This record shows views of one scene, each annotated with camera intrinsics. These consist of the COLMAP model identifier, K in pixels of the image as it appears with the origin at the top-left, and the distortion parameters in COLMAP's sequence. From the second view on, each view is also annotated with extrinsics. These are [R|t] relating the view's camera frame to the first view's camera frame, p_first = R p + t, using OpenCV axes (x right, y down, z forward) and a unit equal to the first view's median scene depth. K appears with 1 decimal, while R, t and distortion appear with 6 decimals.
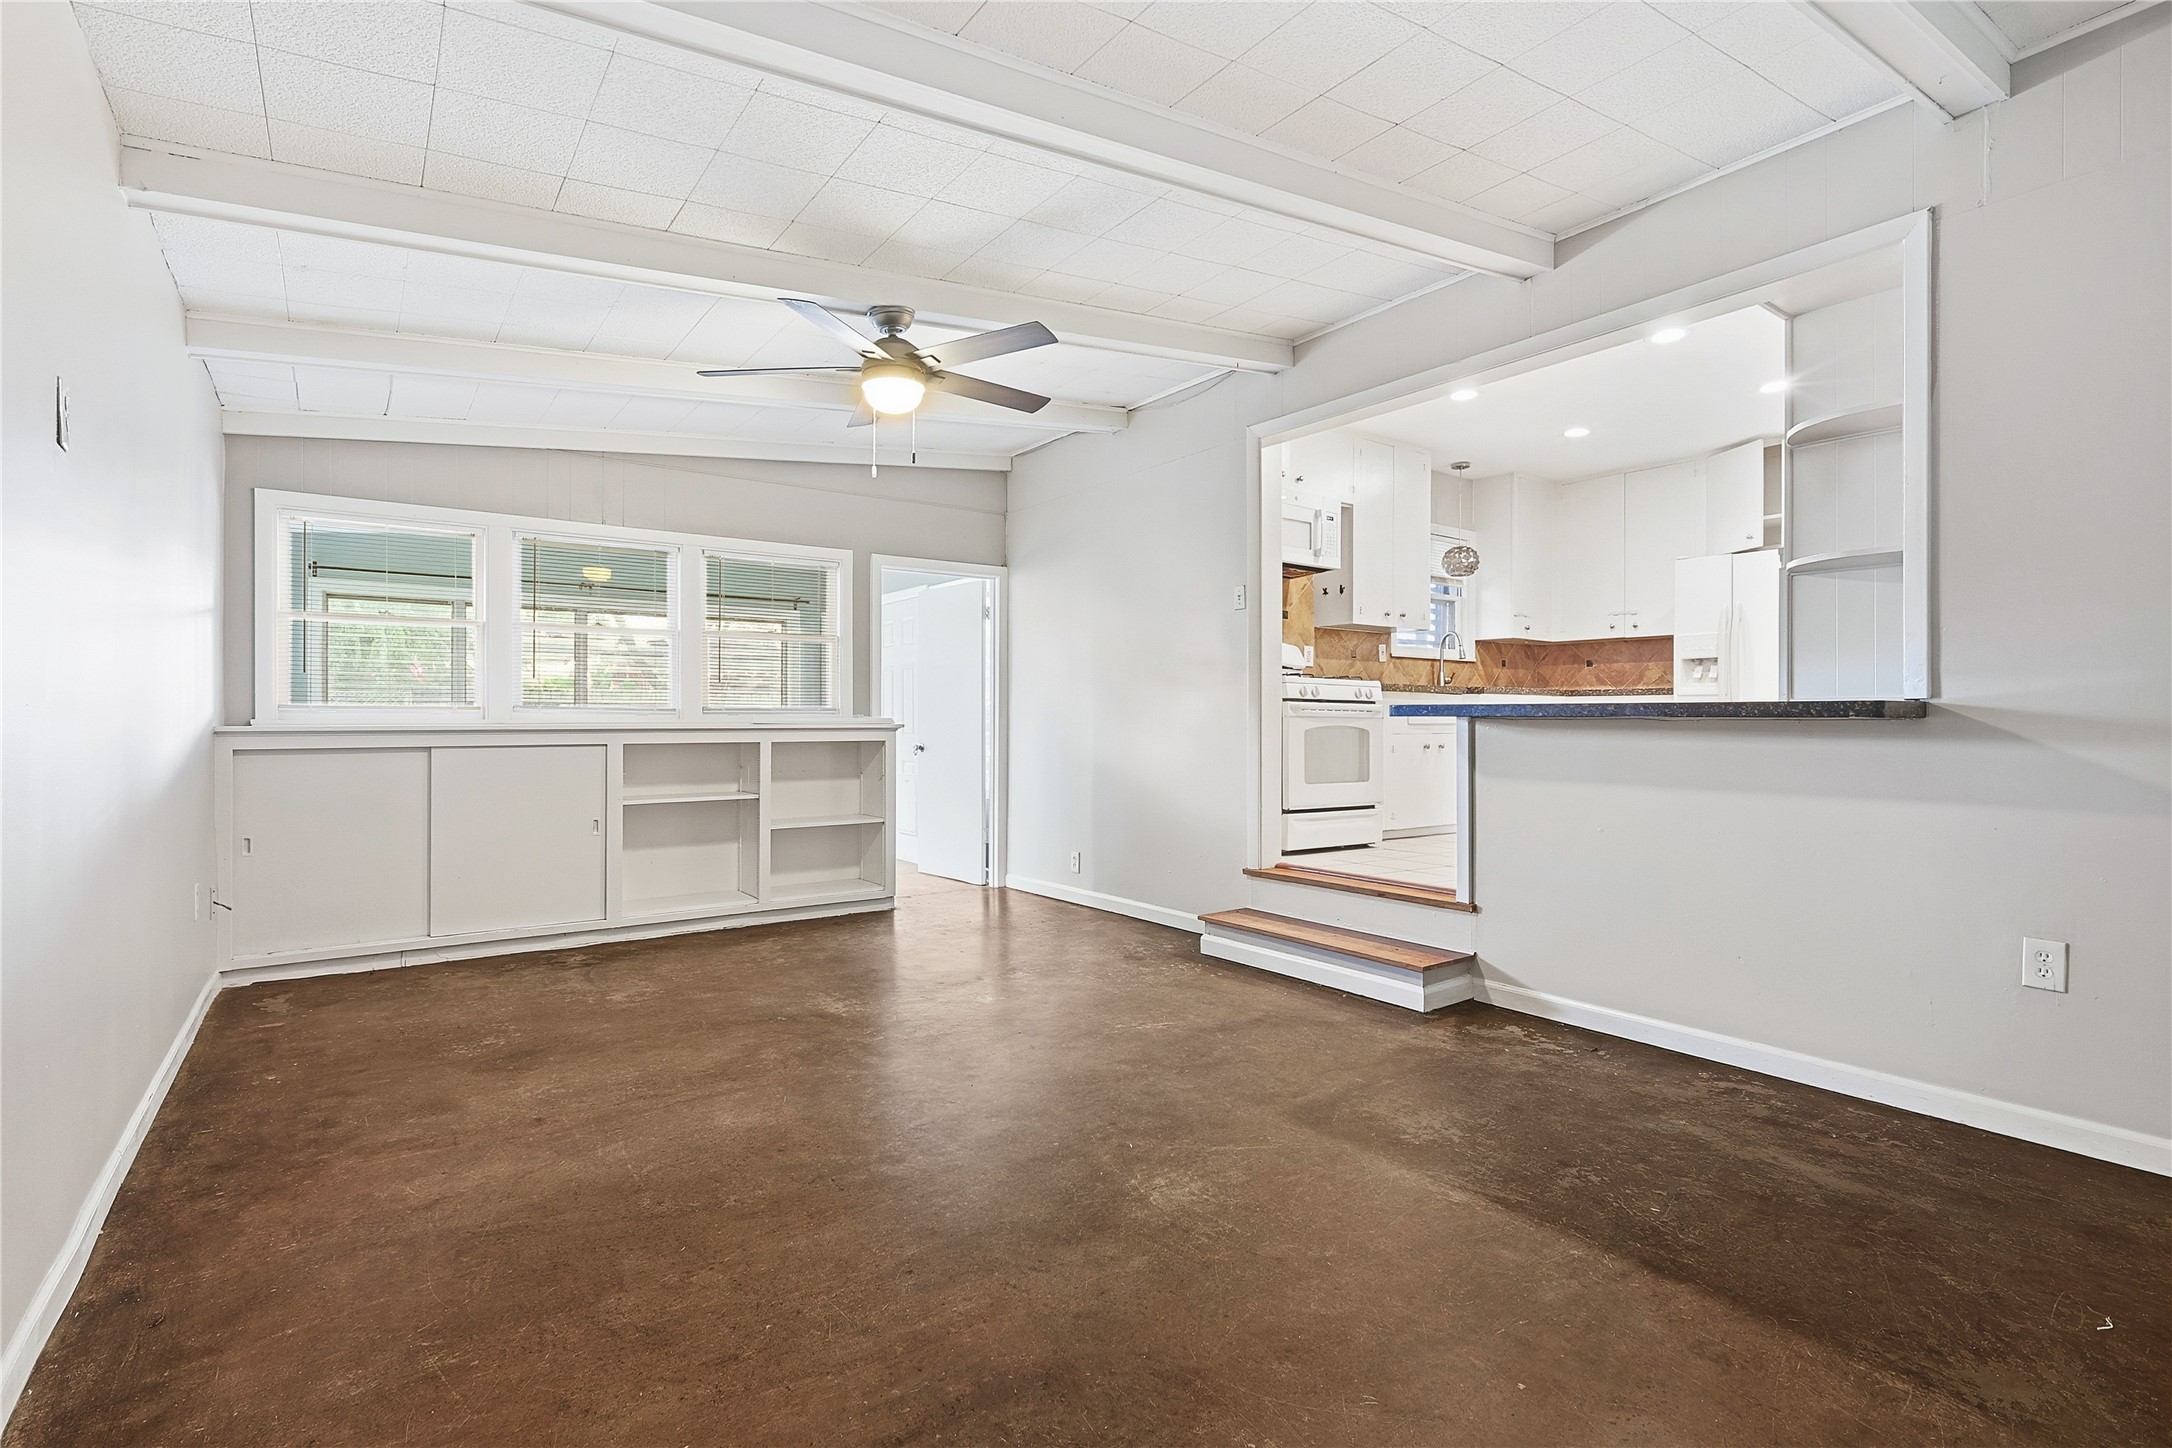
lens RADIAL K [[1002.8, 0, 1085.6], [0, 1002.8, 717.8], [0, 0, 1]] dist [0.003479, 0.000118]
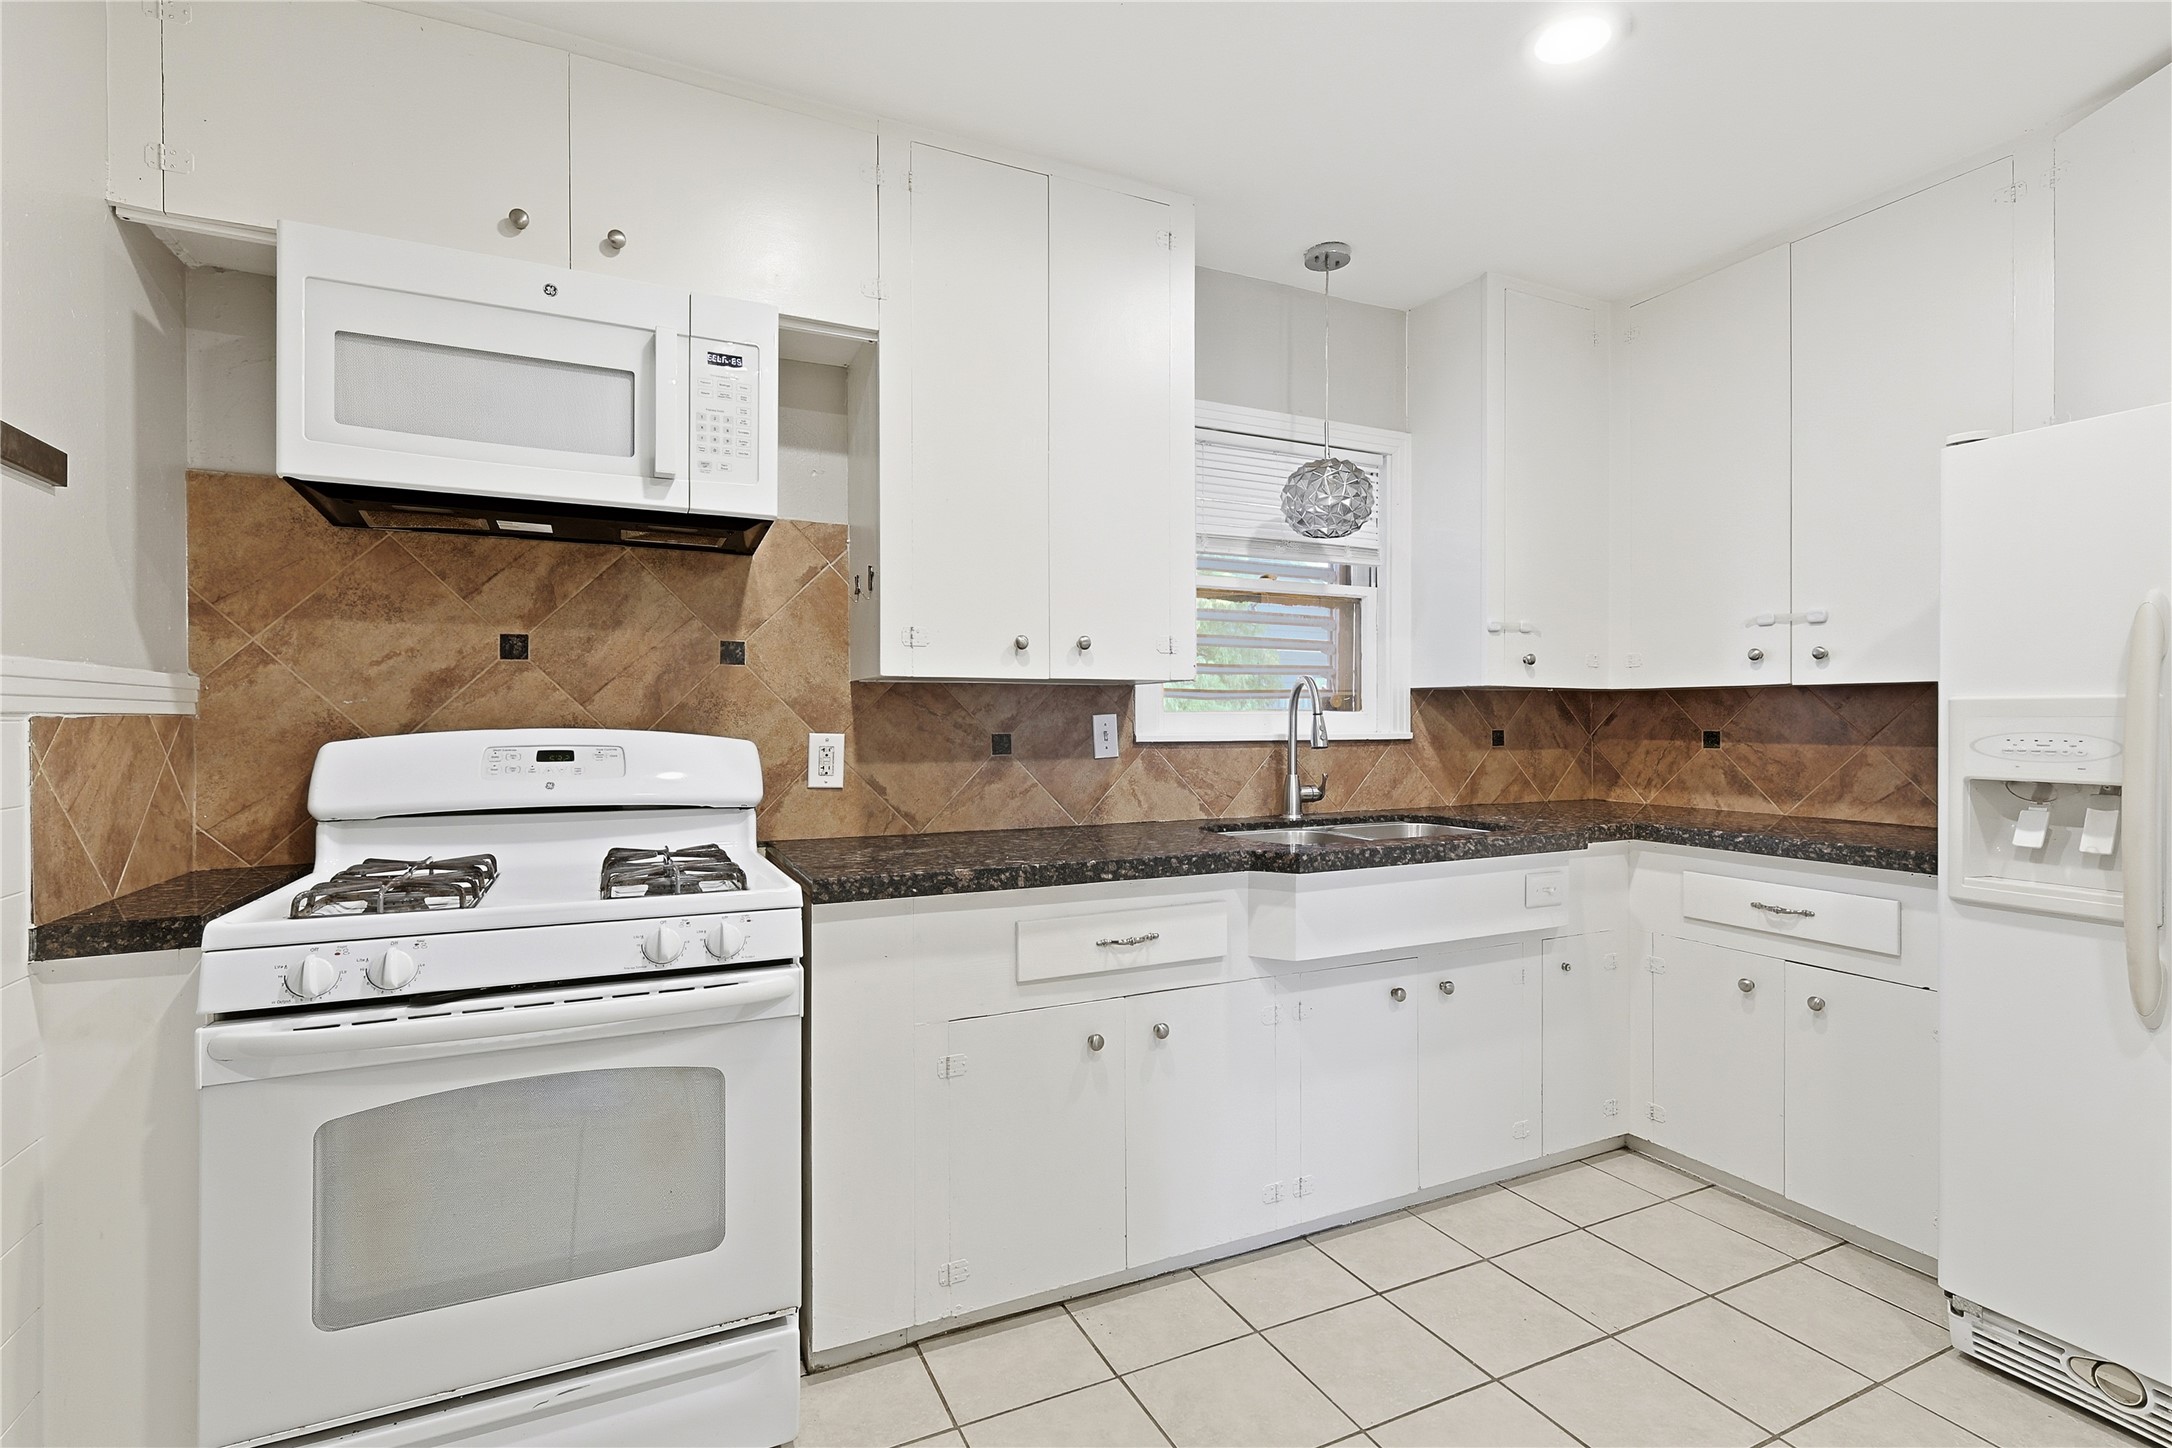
lens RADIAL K [[997.5, 0, 1086.0], [0, 997.5, 724.0], [0, 0, 1]] dist [-0.002076, 0.000223]
pose [[0.982843, -0.004596, -0.184386, 0.348503], [0.005486, 0.999976, 0.004316, -0.068705], [0.184362, -0.005254, 0.982844, 0.589575]]
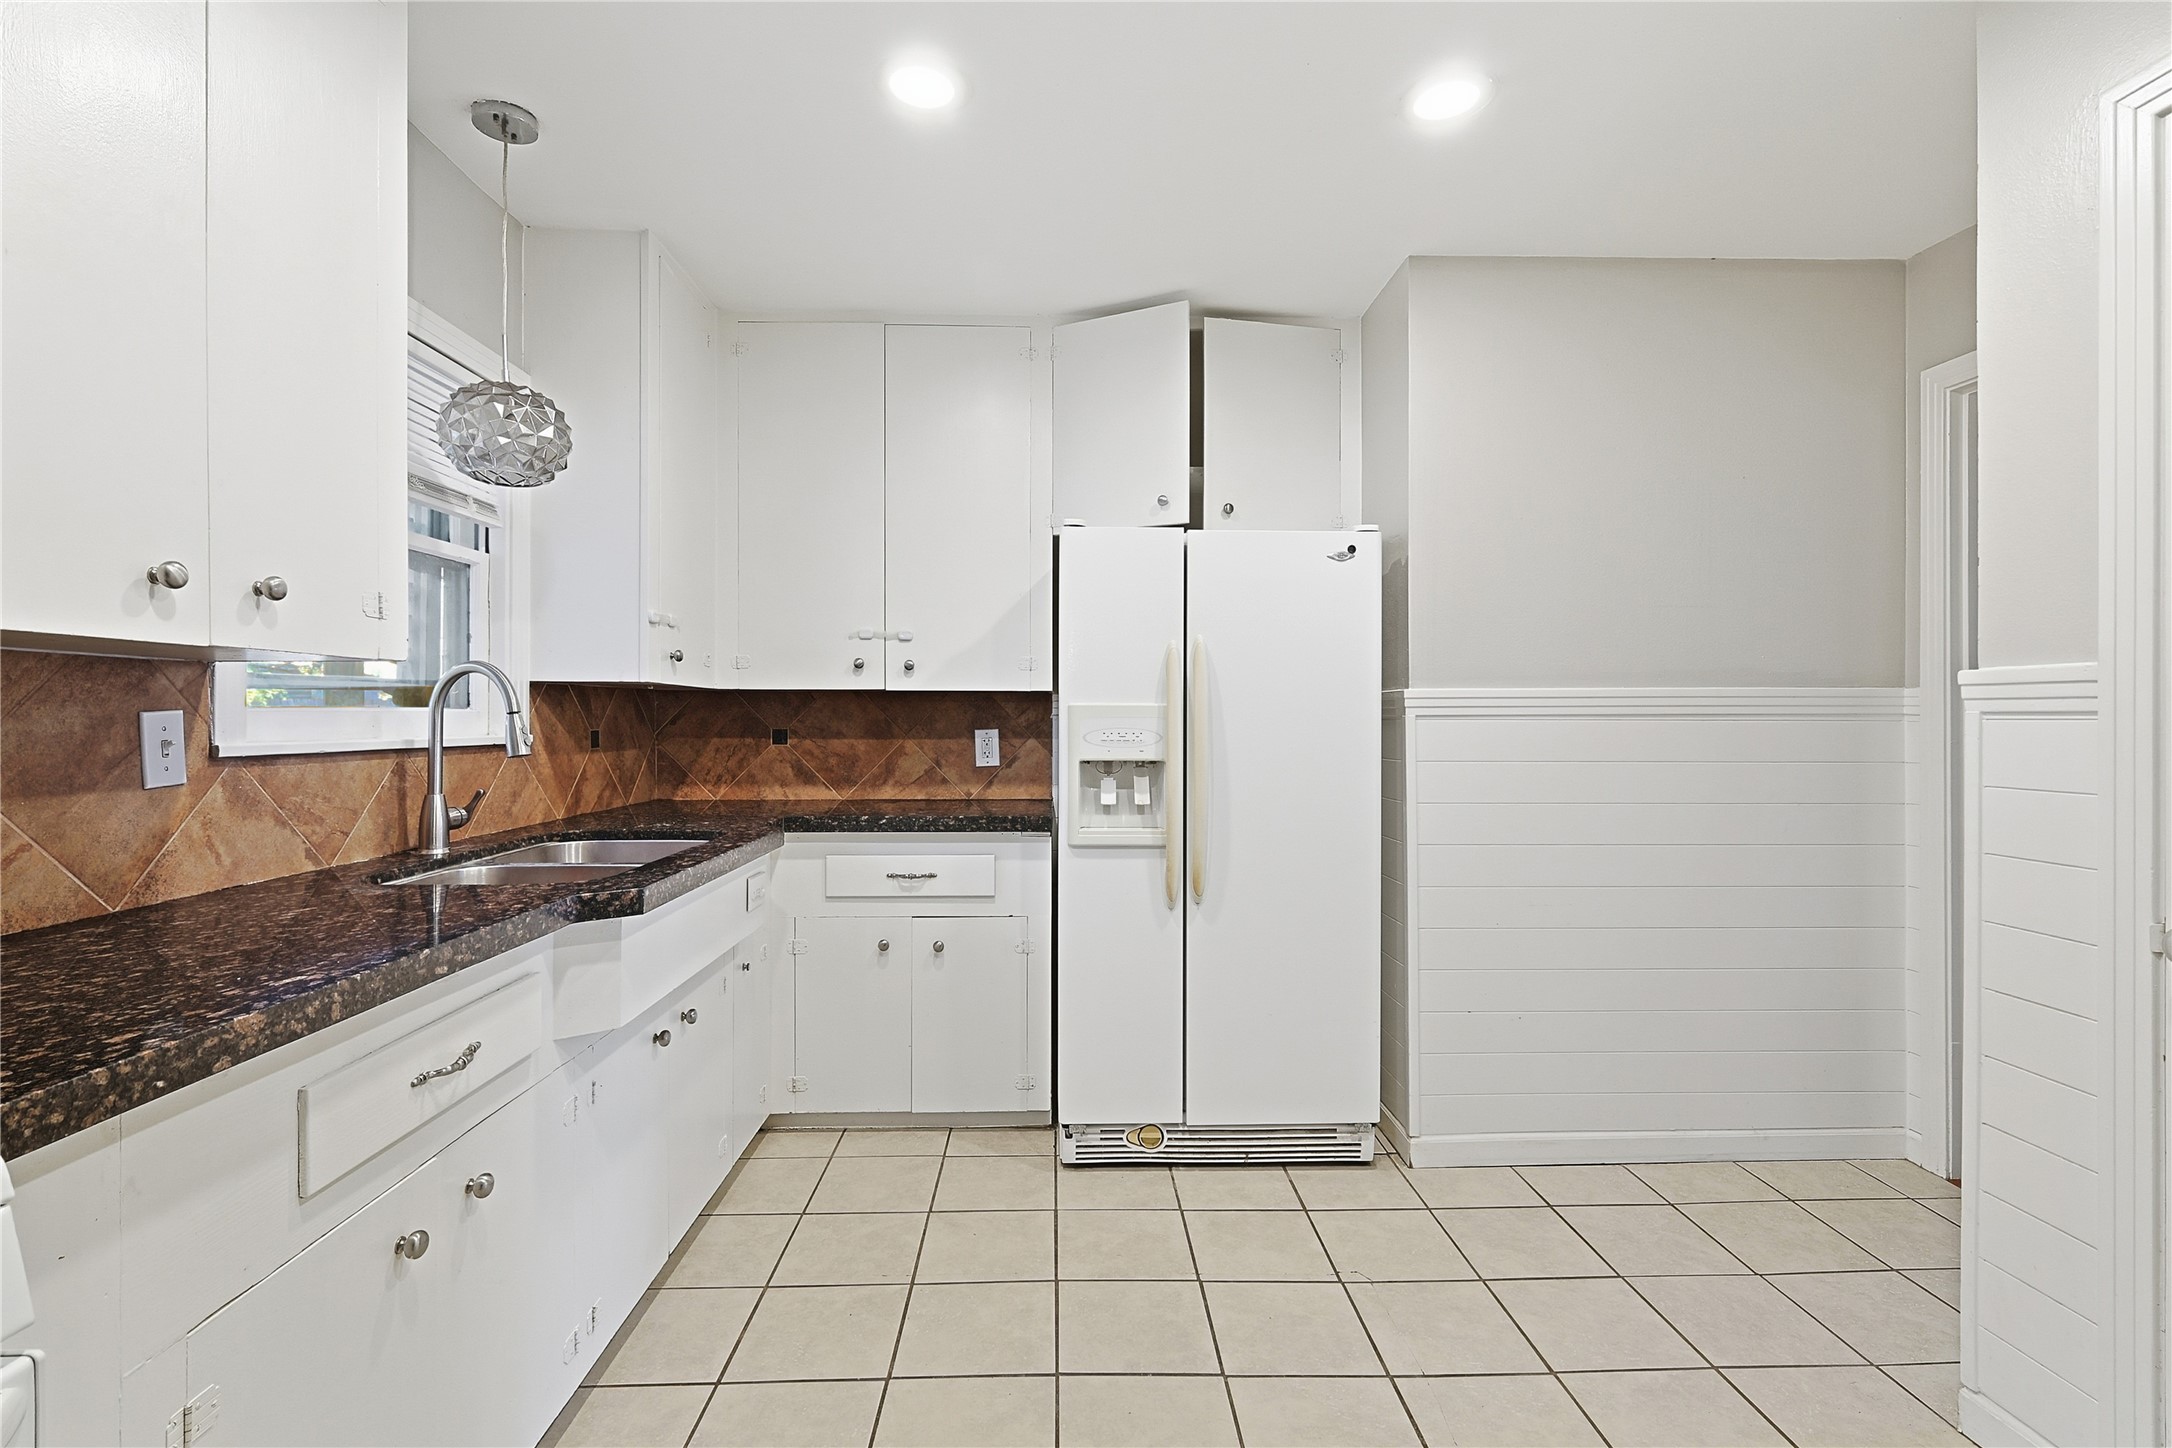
lens RADIAL K [[1002.8, 0, 1085.6], [0, 1002.8, 717.8], [0, 0, 1]] dist [0.003479, 0.000118]
pose [[0.562421, -0.005184, 0.826835, 0.217041], [0.001534, 0.999985, 0.005226, -0.069992], [-0.826850, -0.001670, 0.562421, 0.673986]]
